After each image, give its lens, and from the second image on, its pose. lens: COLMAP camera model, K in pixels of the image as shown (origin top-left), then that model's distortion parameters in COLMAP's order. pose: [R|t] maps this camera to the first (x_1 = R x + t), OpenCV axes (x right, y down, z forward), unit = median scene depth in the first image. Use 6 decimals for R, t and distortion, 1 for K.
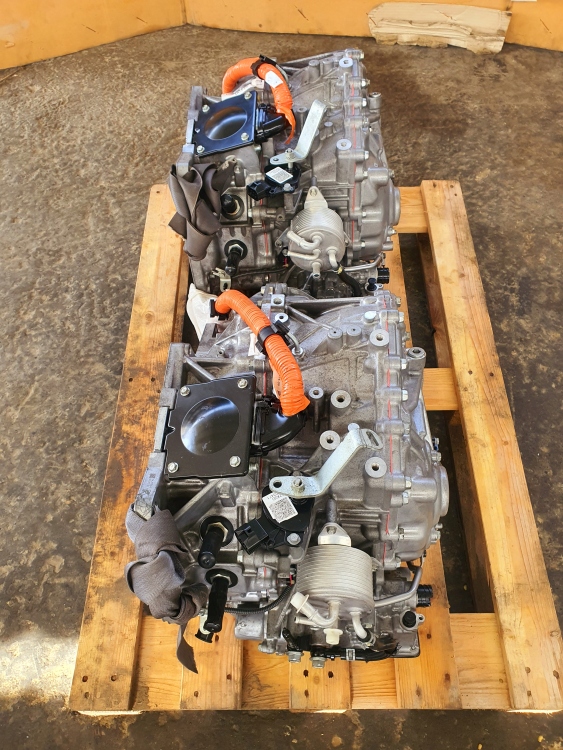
lens RADIAL K [[606.0, 0, 281.6], [0, 606.0, 403.9], [0, 0, 1]] dist [0.007411, 0.004008]
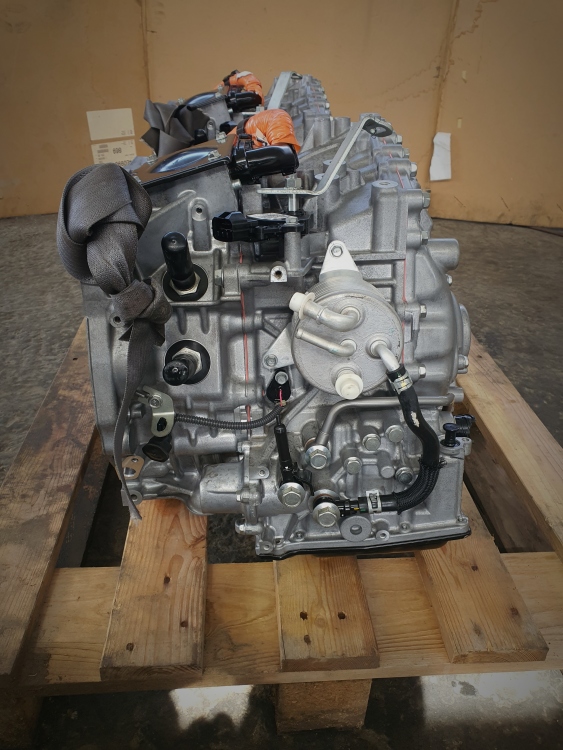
lens RADIAL K [[606.0, 0, 281.6], [0, 606.0, 403.9], [0, 0, 1]] dist [0.007411, 0.004008]
pose [[0.996159, 0.003774, 0.087481, -0.037465], [0.039051, 0.875059, -0.482438, 0.507642], [-0.078372, 0.484001, 0.871551, 0.295388]]
